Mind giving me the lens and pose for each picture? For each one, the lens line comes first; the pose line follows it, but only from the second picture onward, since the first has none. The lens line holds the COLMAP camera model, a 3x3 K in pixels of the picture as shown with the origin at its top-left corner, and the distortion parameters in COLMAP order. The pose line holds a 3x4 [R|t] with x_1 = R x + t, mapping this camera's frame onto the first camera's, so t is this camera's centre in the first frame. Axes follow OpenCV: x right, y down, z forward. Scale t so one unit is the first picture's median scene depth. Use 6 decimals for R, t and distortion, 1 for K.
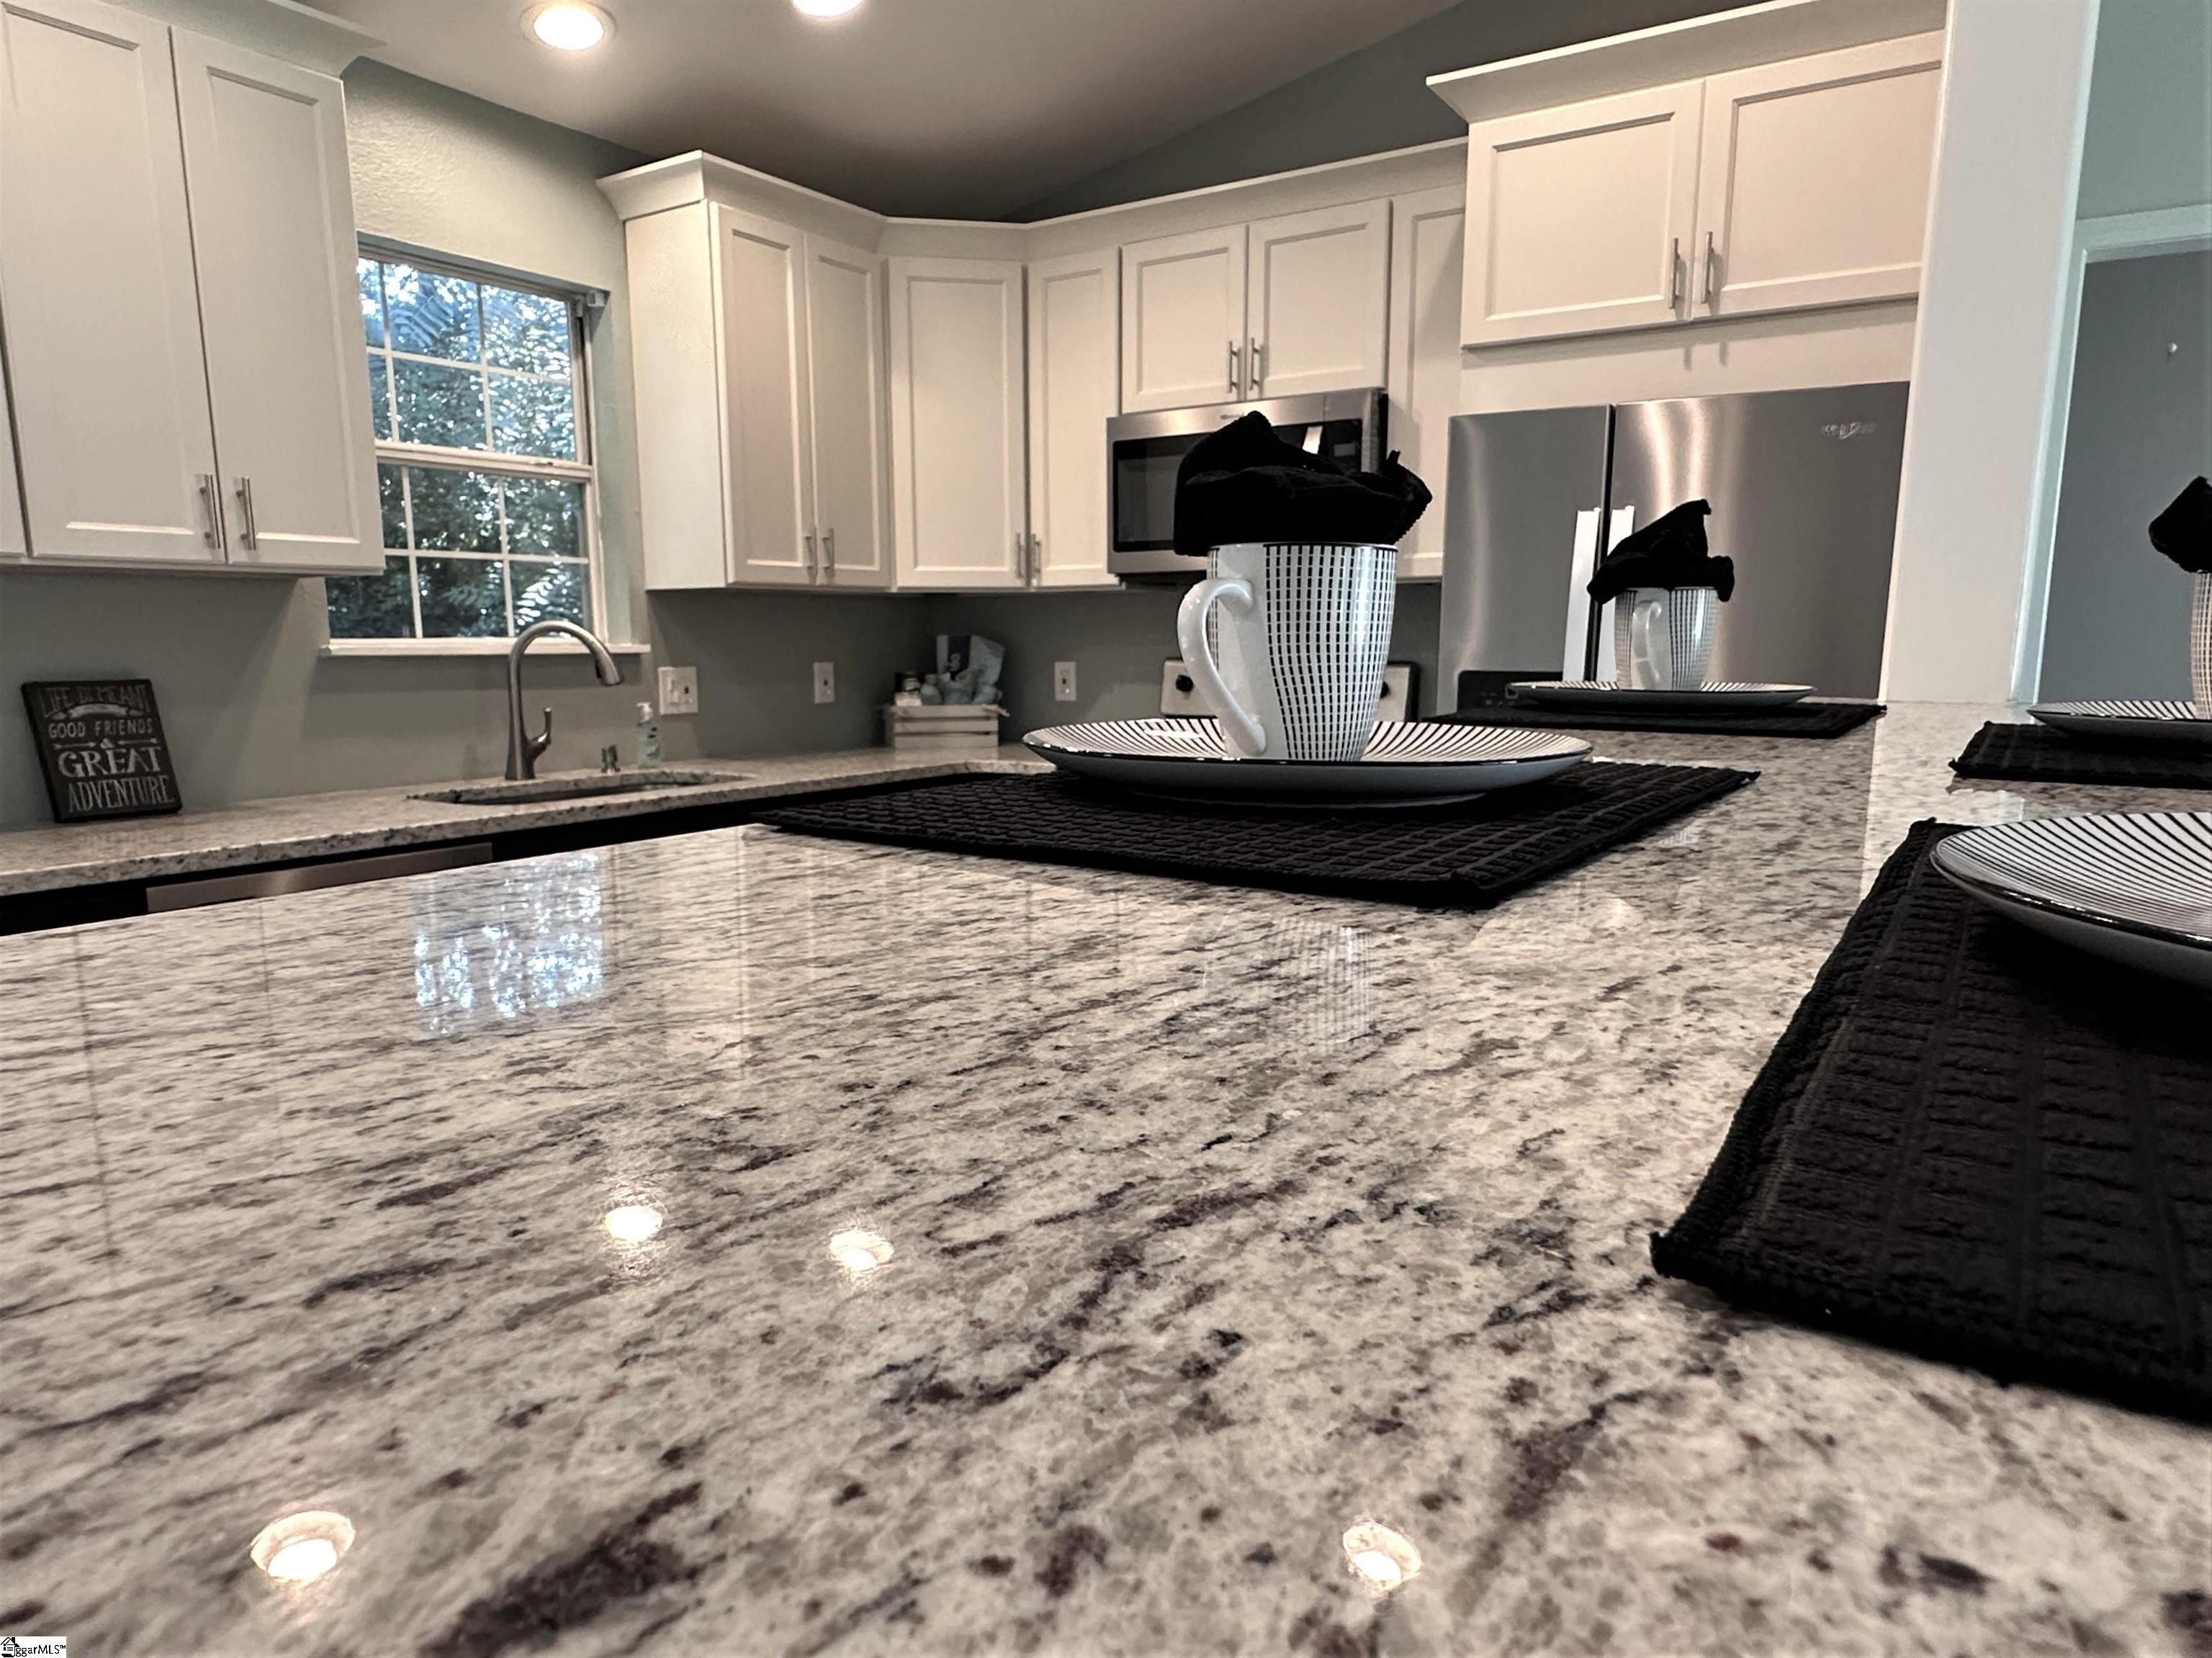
lens RADIAL K [[1436.0, 0, 974.3], [0, 1436.0, 830.8], [0, 0, 1]] dist [-0.001917, 0.000961]
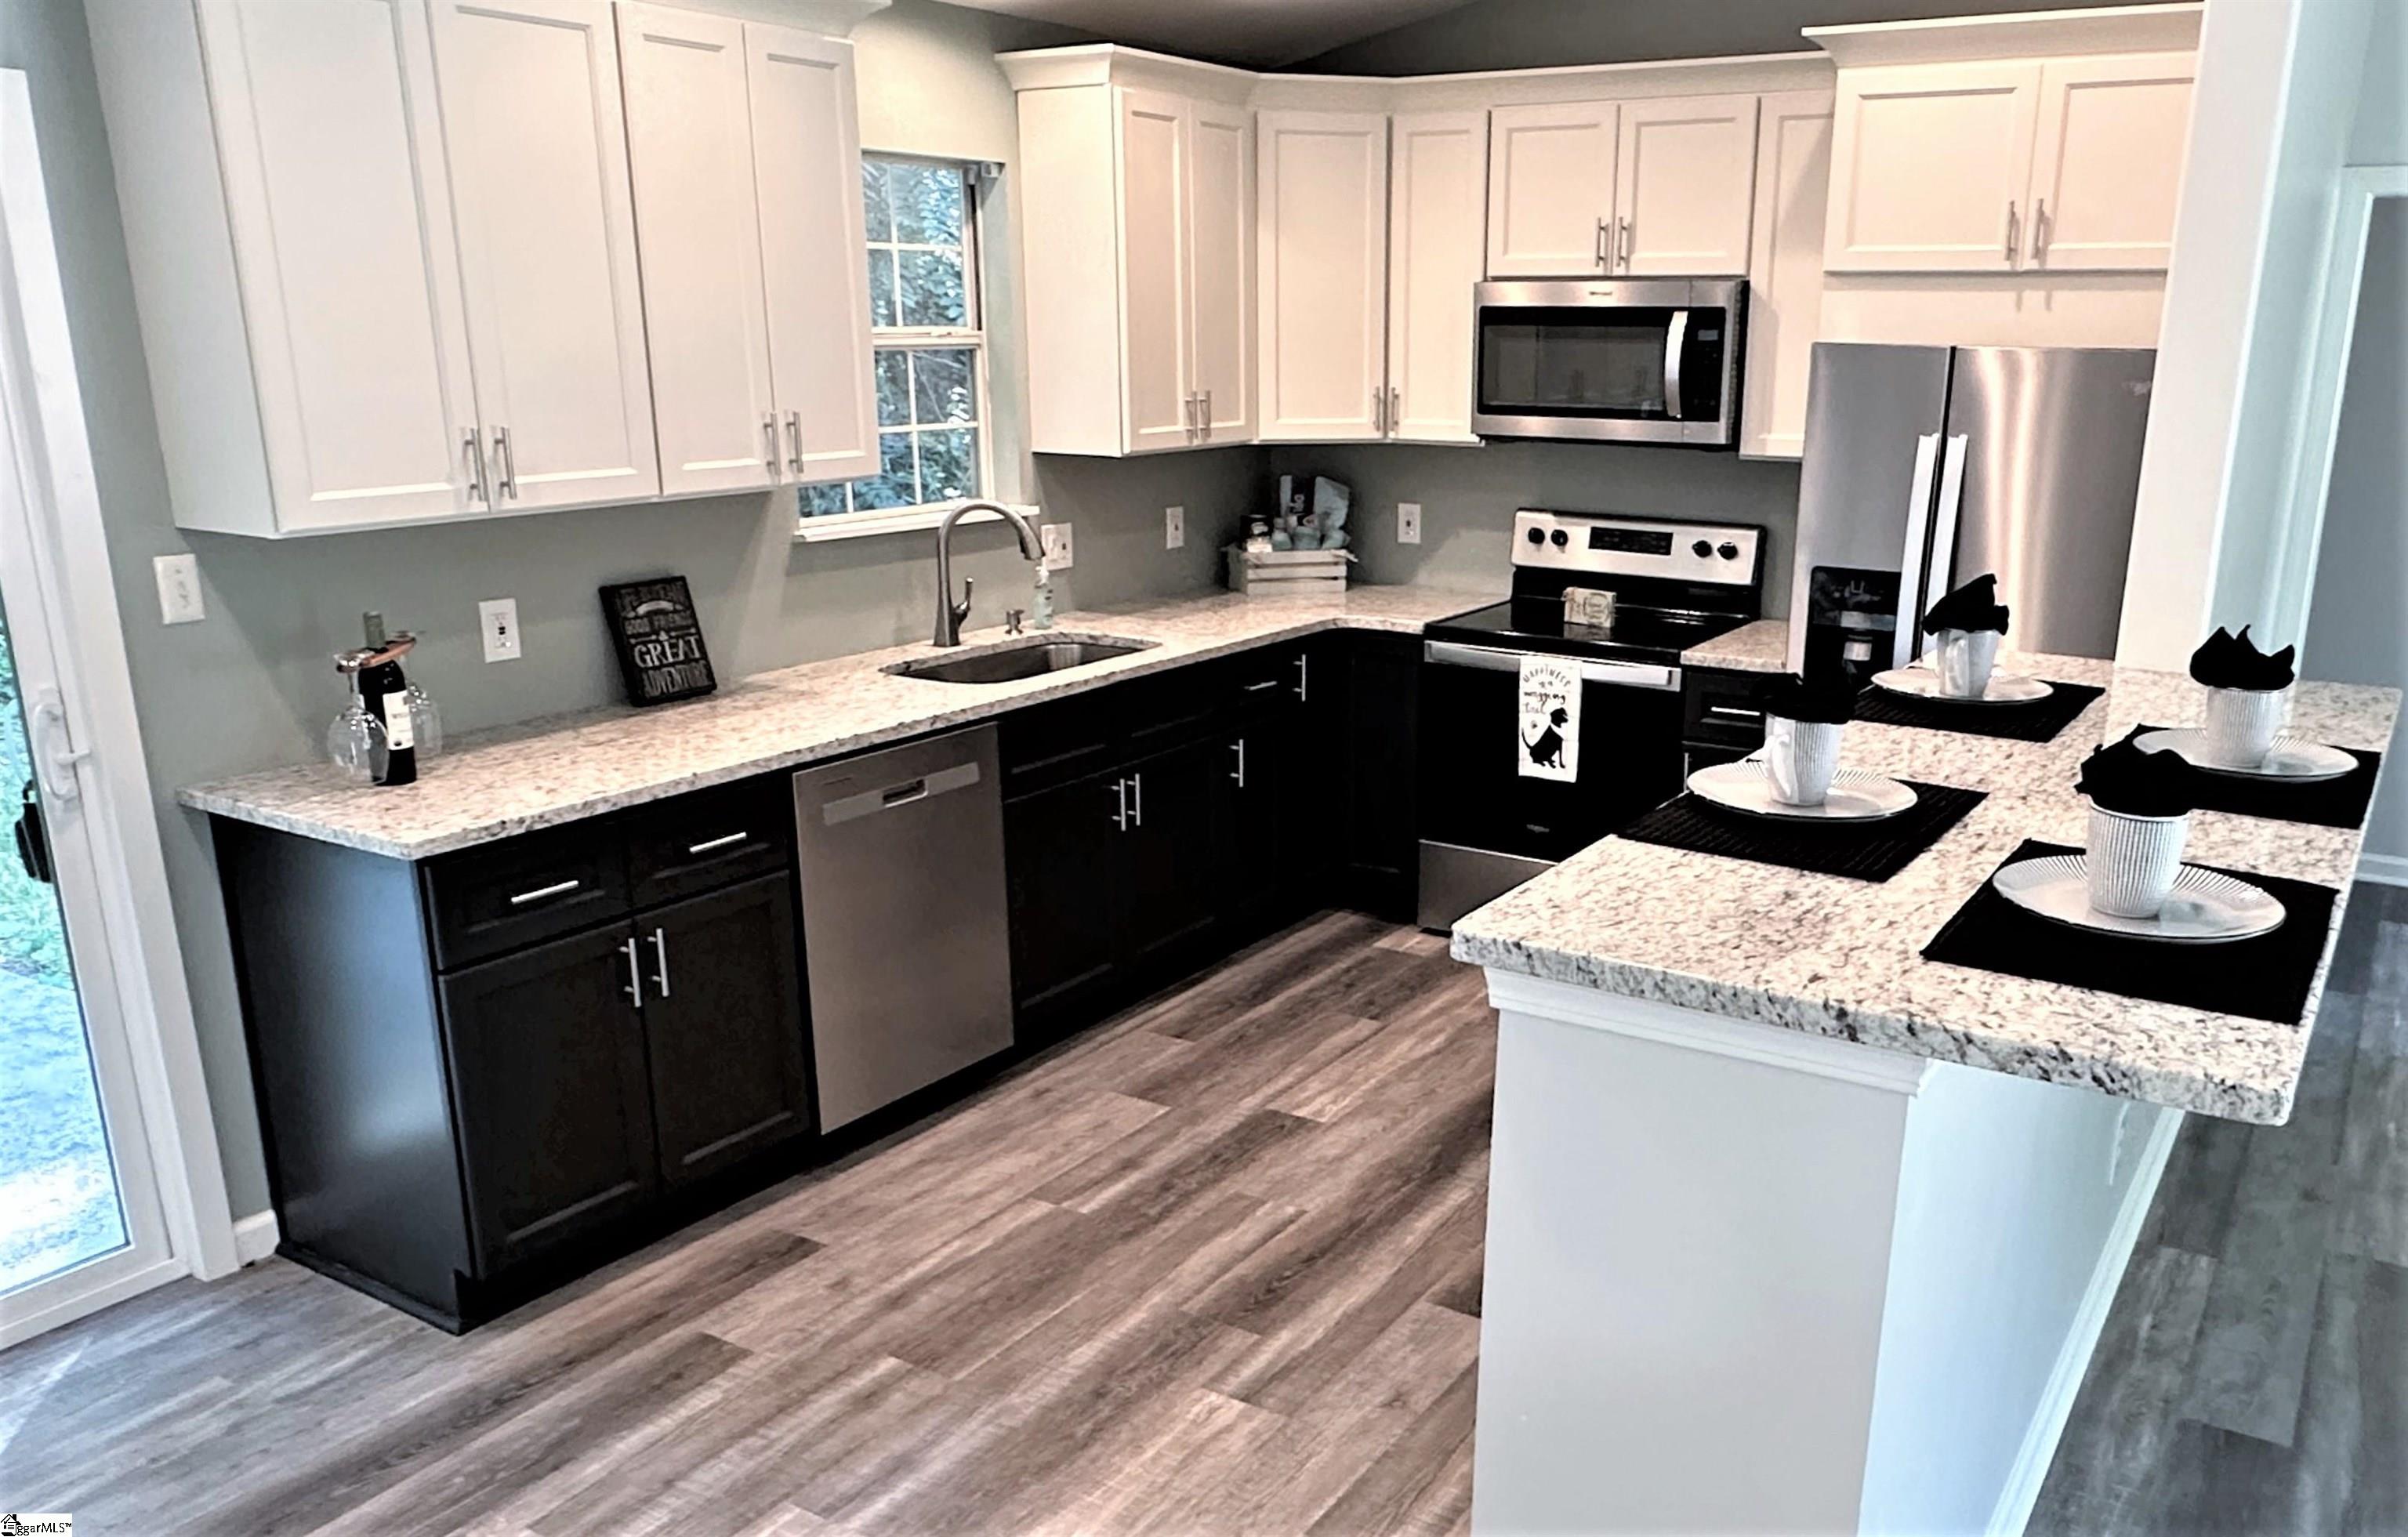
lens RADIAL K [[1908.2, 0, 1204.0], [0, 1908.2, 768.5], [0, 0, 1]] dist [0.004246, -0.003680]
pose [[0.998884, 0.000664, 0.047219, -0.173798], [-0.005175, 0.995418, 0.095476, -0.074353], [-0.046939, -0.095614, 0.994311, -0.402878]]
